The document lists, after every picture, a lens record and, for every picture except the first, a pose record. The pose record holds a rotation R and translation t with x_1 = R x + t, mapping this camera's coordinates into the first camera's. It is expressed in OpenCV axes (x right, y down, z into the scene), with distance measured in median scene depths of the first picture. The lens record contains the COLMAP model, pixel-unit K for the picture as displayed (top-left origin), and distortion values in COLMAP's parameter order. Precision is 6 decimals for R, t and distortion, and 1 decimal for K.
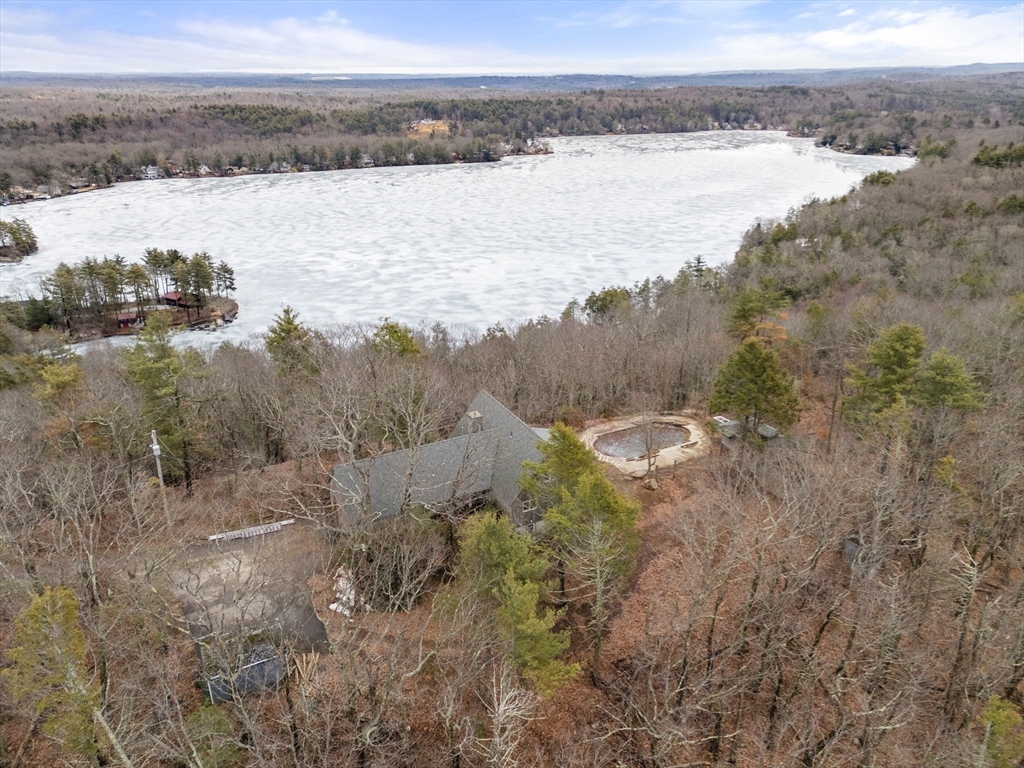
lens RADIAL K [[775.1, 0, 512.0], [0, 775.1, 384.0], [0, 0, 1]] dist [0.113348, -0.140100]
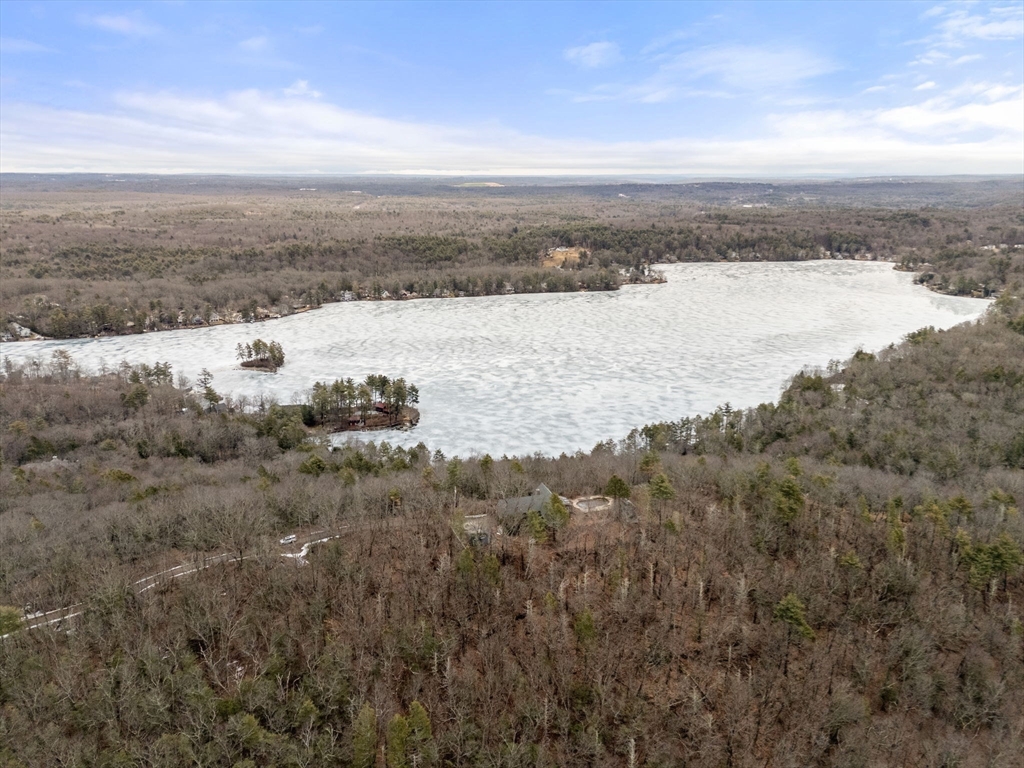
lens RADIAL K [[775.1, 0, 512.0], [0, 775.1, 384.0], [0, 0, 1]] dist [0.113348, -0.140100]
pose [[0.985028, 0.056996, -0.162703, 0.028965], [-0.075105, 0.991374, -0.107410, -0.003689], [0.155177, 0.118021, 0.980811, -0.191296]]
